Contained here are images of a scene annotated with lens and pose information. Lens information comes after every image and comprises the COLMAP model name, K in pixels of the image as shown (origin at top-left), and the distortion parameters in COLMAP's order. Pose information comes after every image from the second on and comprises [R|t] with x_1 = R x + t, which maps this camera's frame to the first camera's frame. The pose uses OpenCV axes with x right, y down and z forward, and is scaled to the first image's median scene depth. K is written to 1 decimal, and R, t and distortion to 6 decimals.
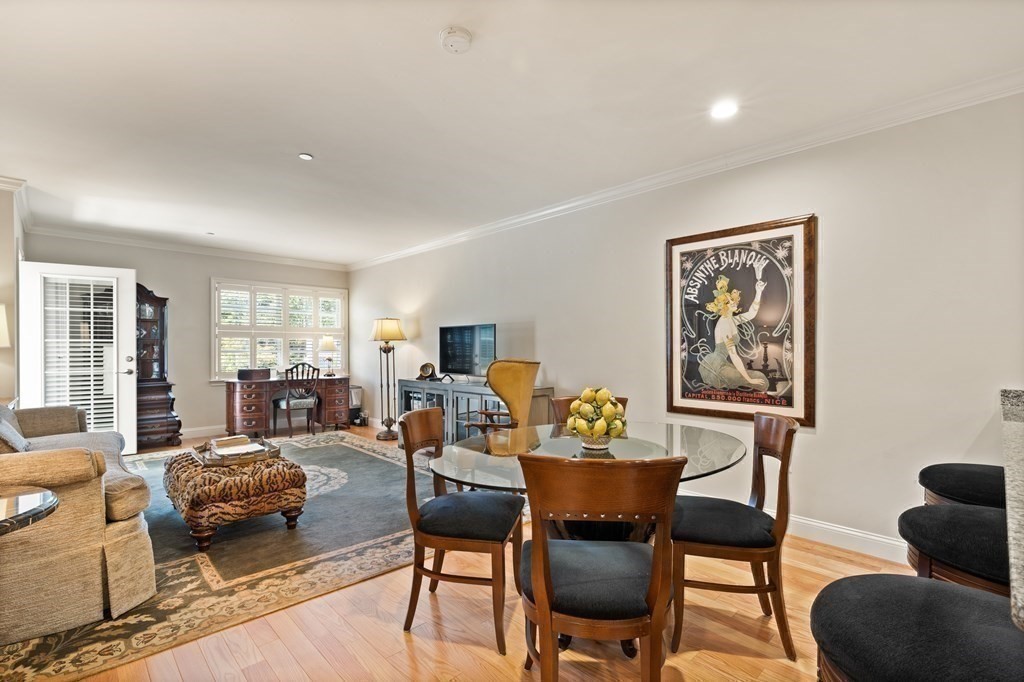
lens RADIAL K [[464.5, 0, 508.7], [0, 464.5, 348.3], [0, 0, 1]] dist [0.007121, -0.001551]
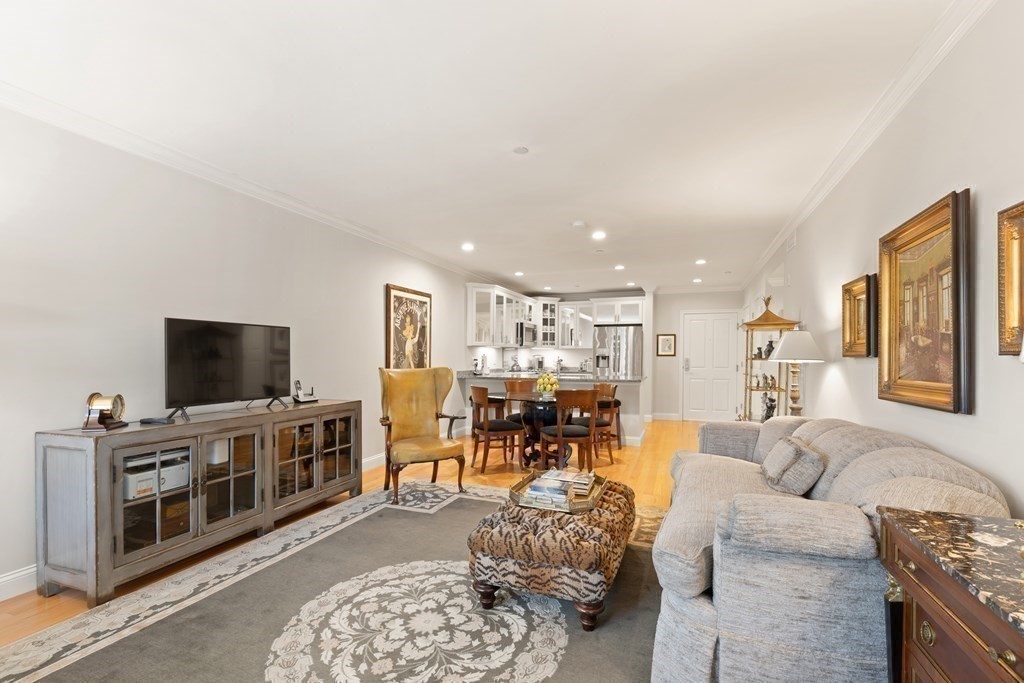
lens RADIAL K [[464.5, 0, 508.5], [0, 464.5, 361.7], [0, 0, 1]] dist [0.007121, -0.001551]
pose [[-0.430200, -0.011646, 0.902658, -1.181528], [-0.000116, 0.999917, 0.012845, -0.006311], [-0.902734, 0.005421, -0.430166, 1.327456]]
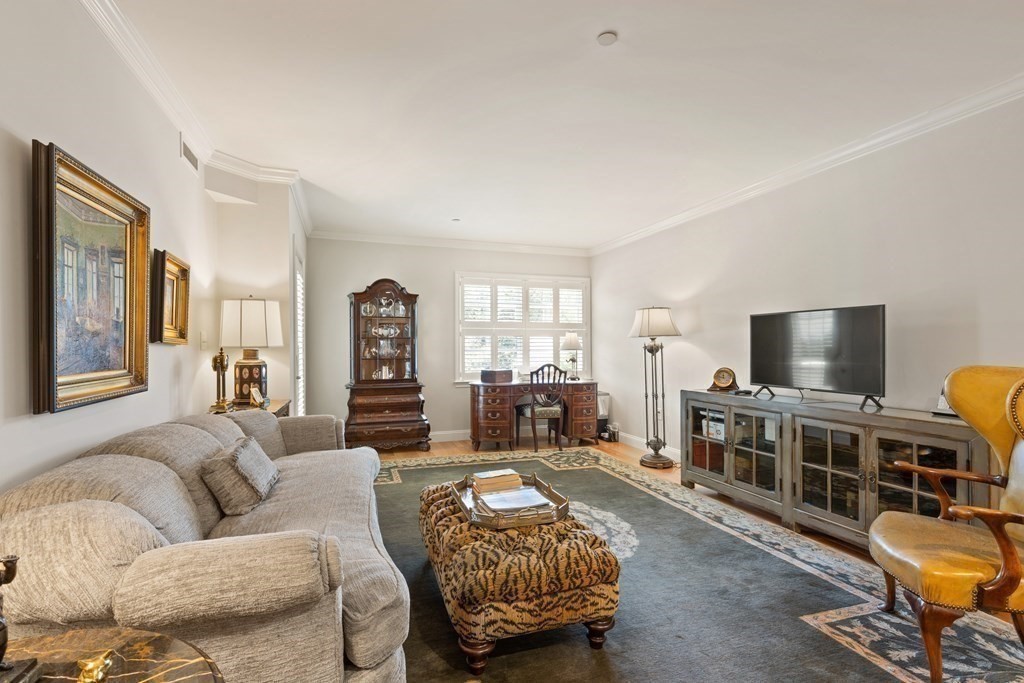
lens RADIAL K [[464.5, 0, 502.7], [0, 464.5, 345.9], [0, 0, 1]] dist [0.007121, -0.001551]
pose [[0.904333, -0.002264, -0.426821, -0.279702], [0.001459, 0.999996, -0.002215, -0.000346], [0.426824, 0.001380, 0.904334, 0.354674]]
